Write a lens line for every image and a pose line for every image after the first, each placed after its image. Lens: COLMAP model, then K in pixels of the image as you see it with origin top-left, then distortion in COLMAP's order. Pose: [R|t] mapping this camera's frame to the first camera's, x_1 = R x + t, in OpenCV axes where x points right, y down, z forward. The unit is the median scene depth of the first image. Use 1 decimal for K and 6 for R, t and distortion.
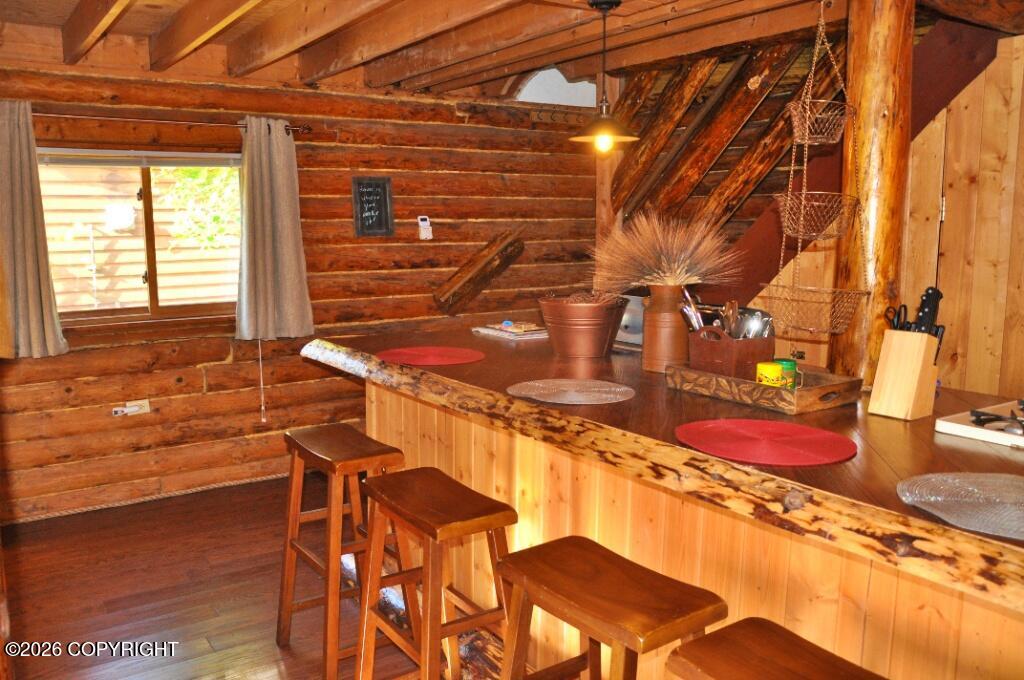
lens RADIAL K [[841.0, 0, 508.7], [0, 841.0, 349.2], [0, 0, 1]] dist [-0.133943, 0.121754]
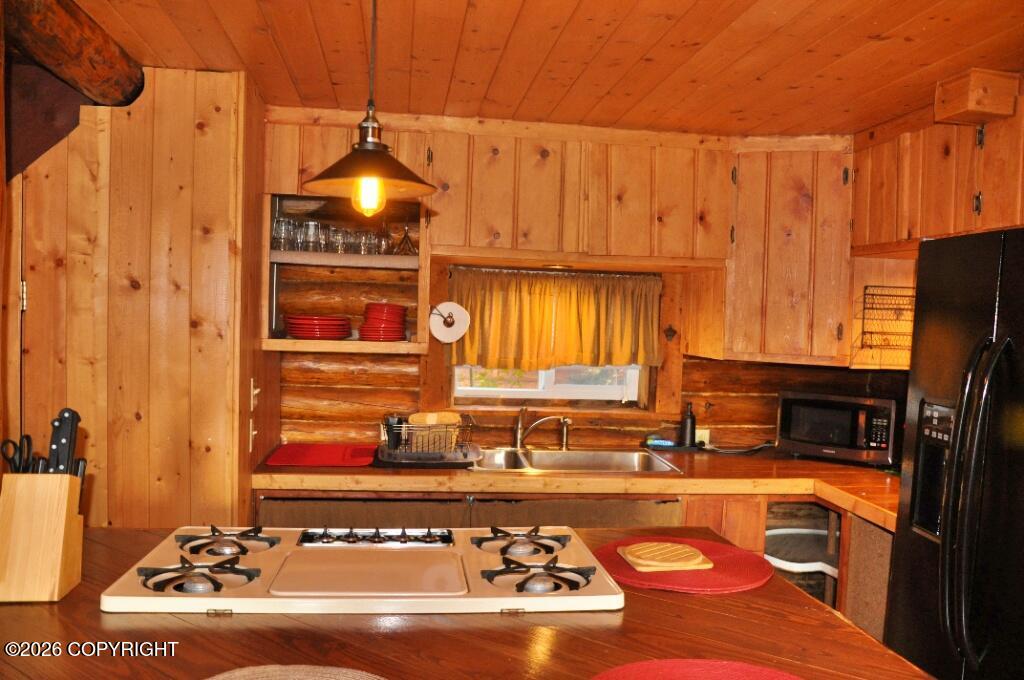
lens RADIAL K [[841.0, 0, 508.7], [0, 841.0, 349.2], [0, 0, 1]] dist [-0.133943, 0.121754]
pose [[0.464165, -0.016667, 0.885592, 0.054833], [0.101045, 0.994292, -0.034248, -0.063071], [-0.879966, 0.105381, 0.463200, 0.305629]]
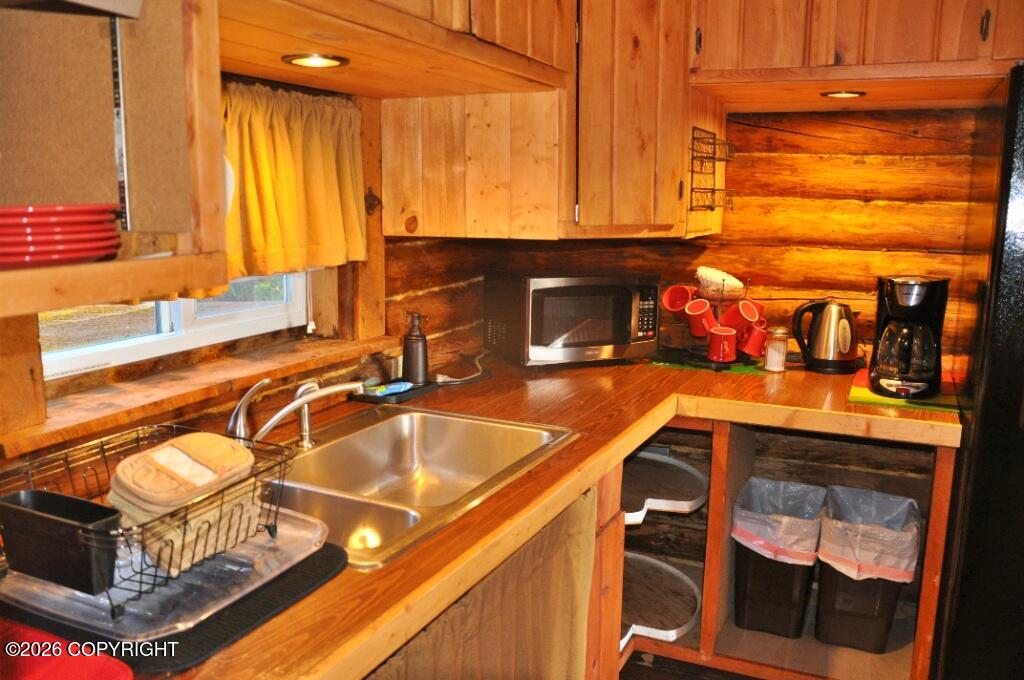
lens RADIAL K [[841.0, 0, 508.7], [0, 841.0, 349.2], [0, 0, 1]] dist [-0.133943, 0.121754]
pose [[-0.497065, -0.151173, 0.854443, 0.812125], [0.131399, 0.960237, 0.246331, -0.184185], [-0.857707, 0.234716, -0.457436, 1.221548]]
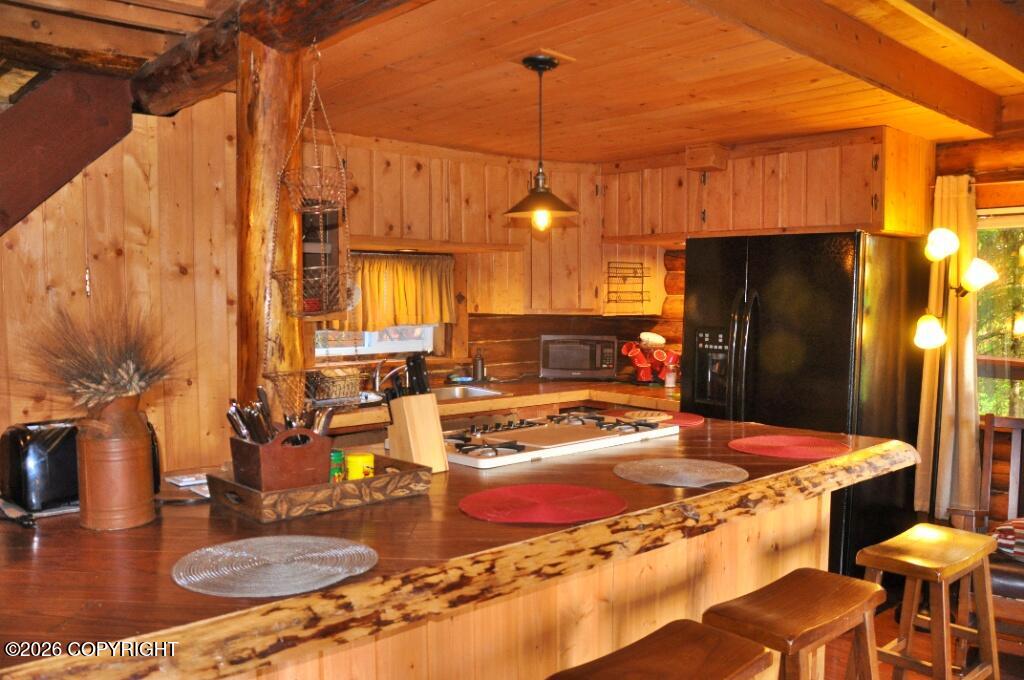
lens RADIAL K [[841.0, 0, 508.7], [0, 841.0, 349.2], [0, 0, 1]] dist [-0.133943, 0.121754]
pose [[-0.115122, -0.062564, 0.991379, -0.637115], [0.150432, 0.985406, 0.079656, -0.152554], [-0.981895, 0.158305, -0.104030, 0.980707]]
